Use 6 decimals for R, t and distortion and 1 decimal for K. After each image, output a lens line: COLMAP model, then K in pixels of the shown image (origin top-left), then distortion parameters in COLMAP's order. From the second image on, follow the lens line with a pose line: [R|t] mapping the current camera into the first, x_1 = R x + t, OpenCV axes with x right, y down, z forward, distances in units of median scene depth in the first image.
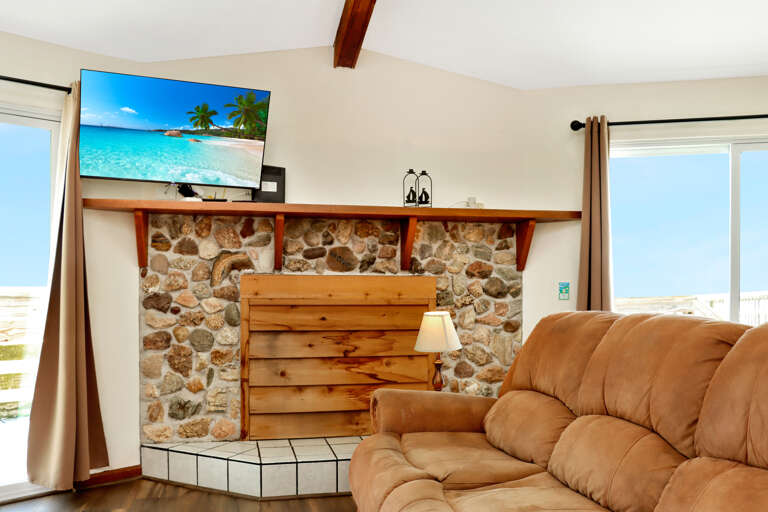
lens RADIAL K [[667.8, 0, 359.3], [0, 667.8, 273.0], [0, 0, 1]] dist [-0.166307, 0.111423]
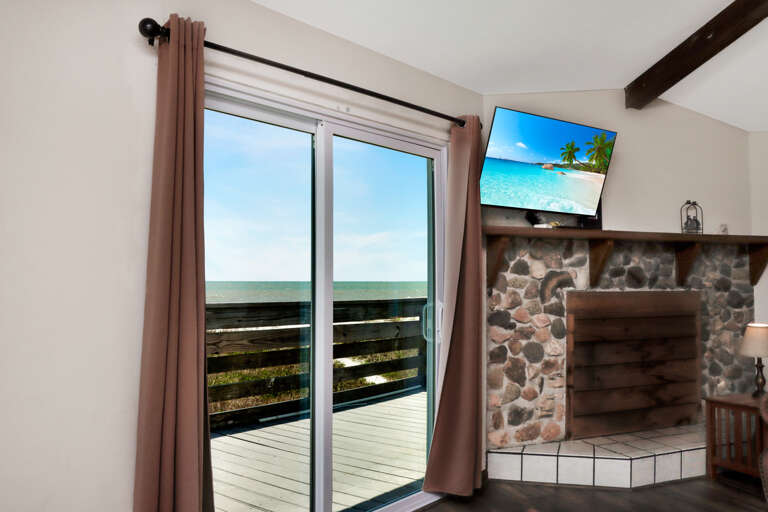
lens RADIAL K [[667.8, 0, 359.3], [0, 667.8, 273.0], [0, 0, 1]] dist [-0.166307, 0.111423]
pose [[0.989967, -0.005151, 0.141206, -0.680587], [0.004816, 0.999985, 0.002721, -0.034489], [-0.141218, -0.002013, 0.989976, -0.046066]]
